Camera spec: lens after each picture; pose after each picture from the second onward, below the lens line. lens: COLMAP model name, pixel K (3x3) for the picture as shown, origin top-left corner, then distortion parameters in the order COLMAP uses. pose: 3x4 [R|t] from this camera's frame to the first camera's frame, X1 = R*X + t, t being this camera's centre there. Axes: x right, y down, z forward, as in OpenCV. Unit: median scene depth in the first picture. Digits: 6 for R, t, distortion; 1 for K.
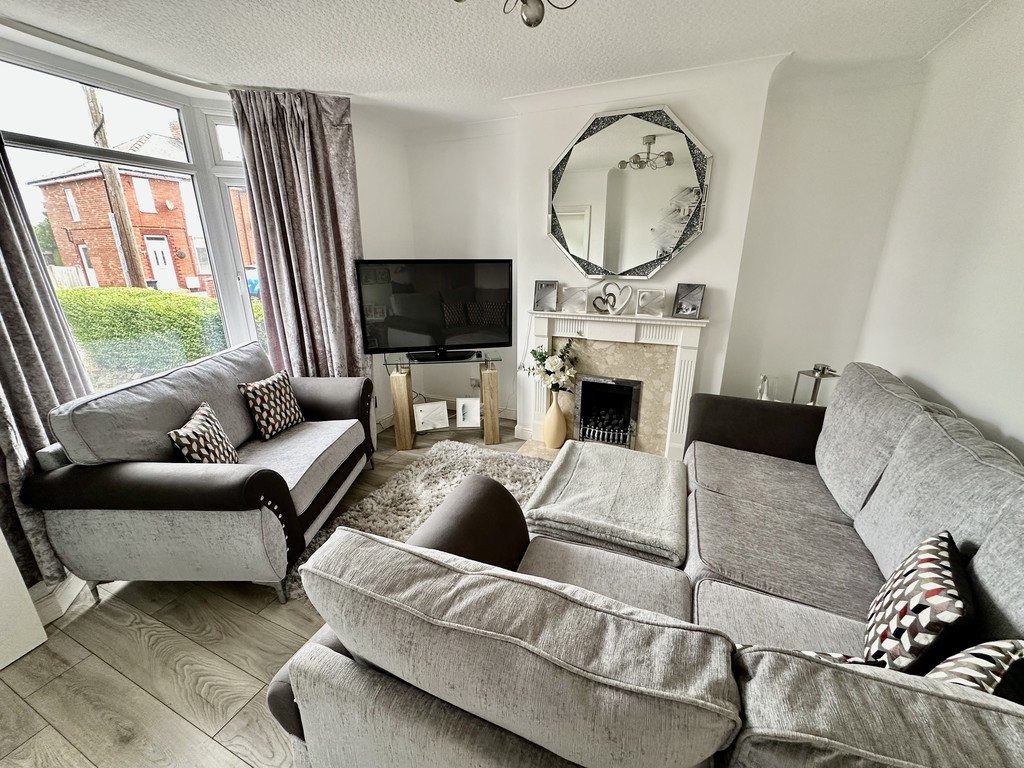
lens RADIAL K [[408.0, 0, 509.6], [0, 408.0, 379.3], [0, 0, 1]] dist [0.000396, -0.000637]
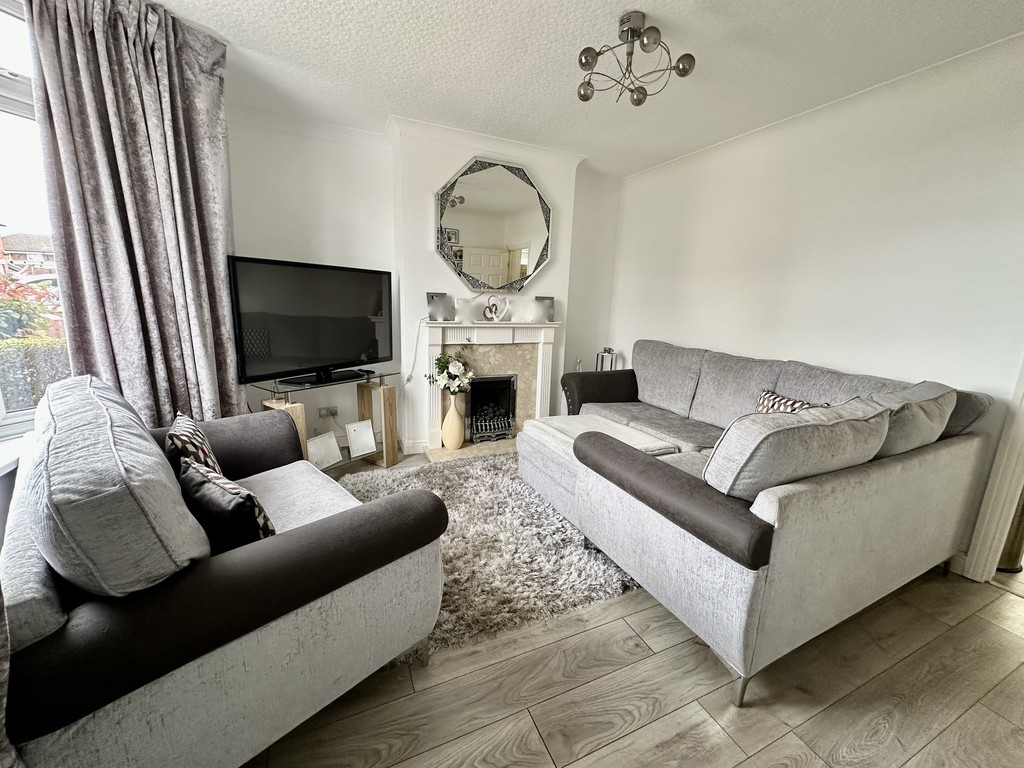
lens RADIAL K [[408.0, 0, 508.5], [0, 408.0, 381.0], [0, 0, 1]] dist [0.000396, -0.000637]
pose [[0.669905, -0.123768, 0.732058, -0.653742], [0.182843, 0.983142, -0.001100, 0.023738], [-0.719581, 0.134589, 0.681241, 0.179741]]
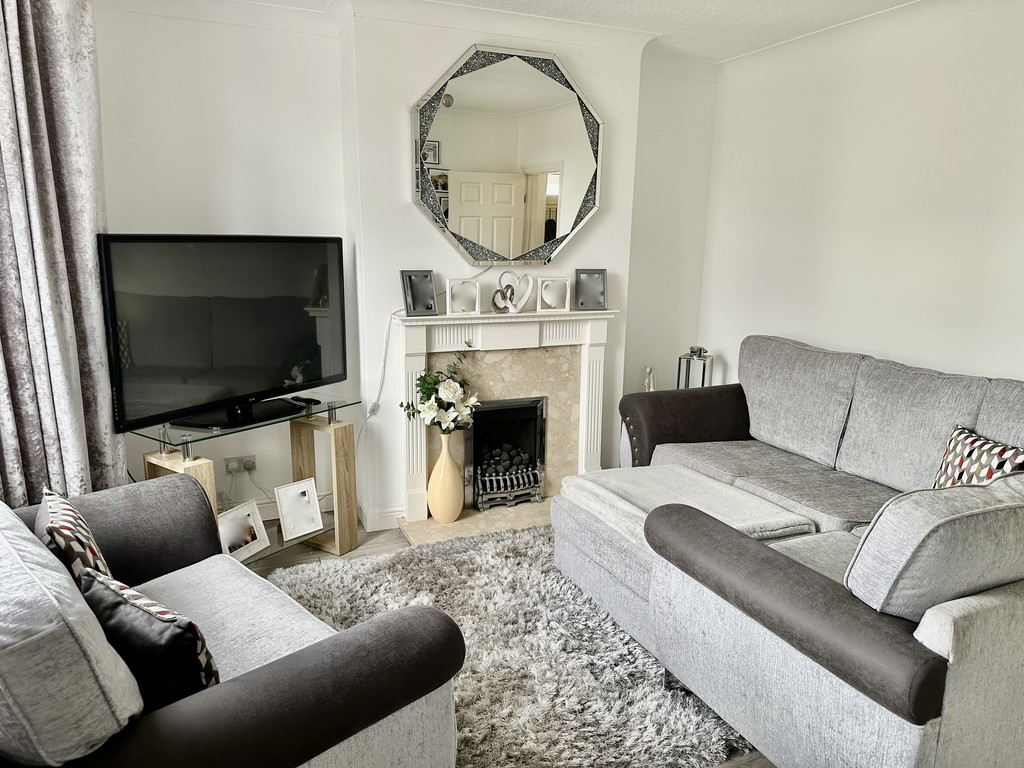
lens RADIAL K [[718.9, 0, 506.8], [0, 718.9, 384.3], [0, 0, 1]] dist [0.067337, -0.073737]
pose [[0.684016, -0.136680, 0.716548, -0.735060], [0.198463, 0.980105, -0.002500, -0.031332], [-0.701951, 0.143918, 0.697533, 0.119059]]
